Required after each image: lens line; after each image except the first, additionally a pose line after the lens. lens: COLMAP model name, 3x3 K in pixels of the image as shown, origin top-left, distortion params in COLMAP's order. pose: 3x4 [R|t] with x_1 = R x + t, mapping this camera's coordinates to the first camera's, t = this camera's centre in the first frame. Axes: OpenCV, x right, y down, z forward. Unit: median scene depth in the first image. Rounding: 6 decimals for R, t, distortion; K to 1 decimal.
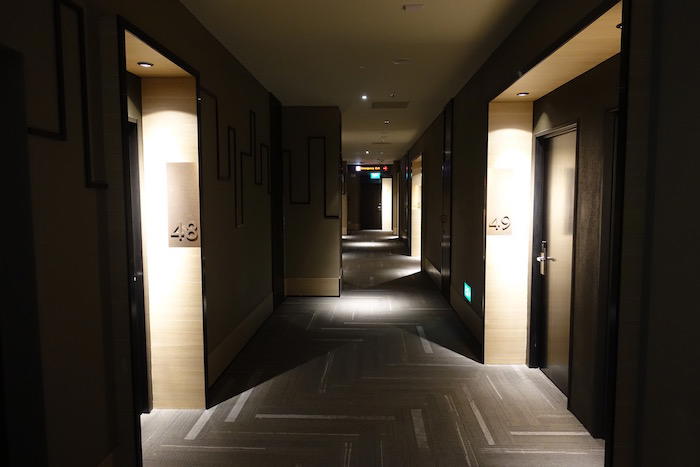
lens RADIAL K [[485.1, 0, 350.0], [0, 485.1, 233.5], [0, 0, 1]] dist [0.000293, 0.002501]
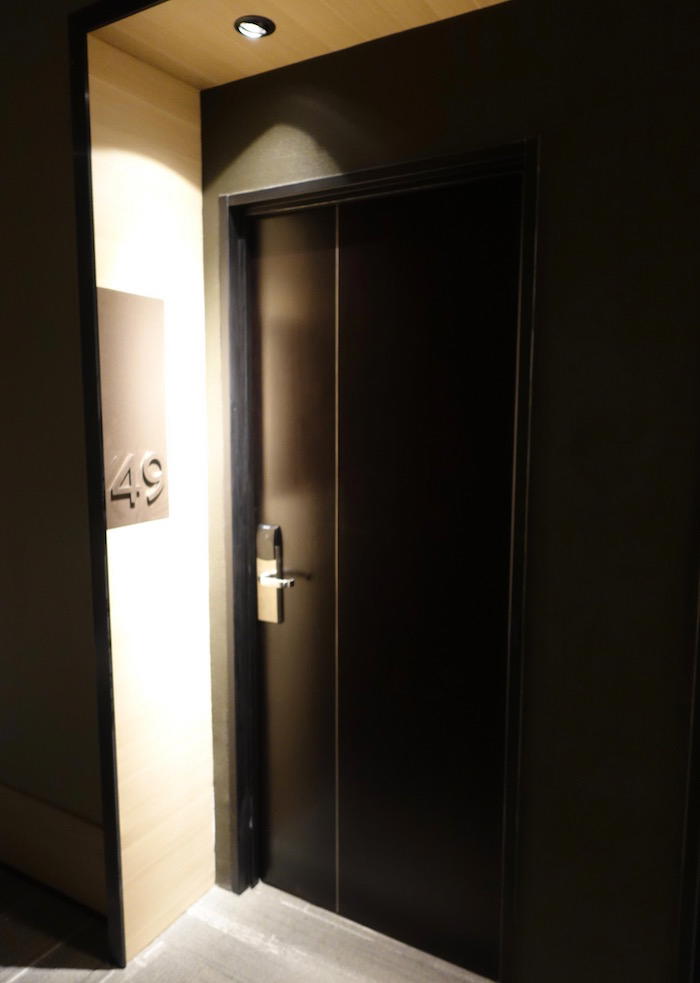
lens RADIAL K [[740.0, 0, 350.0], [0, 740.0, 491.5], [0, 0, 1]] dist [-0.006608, -0.004843]
pose [[0.490052, -0.100375, 0.865895, -0.015943], [0.065360, 0.994783, 0.078325, -0.043034], [-0.869239, 0.018212, 0.494056, 0.671696]]
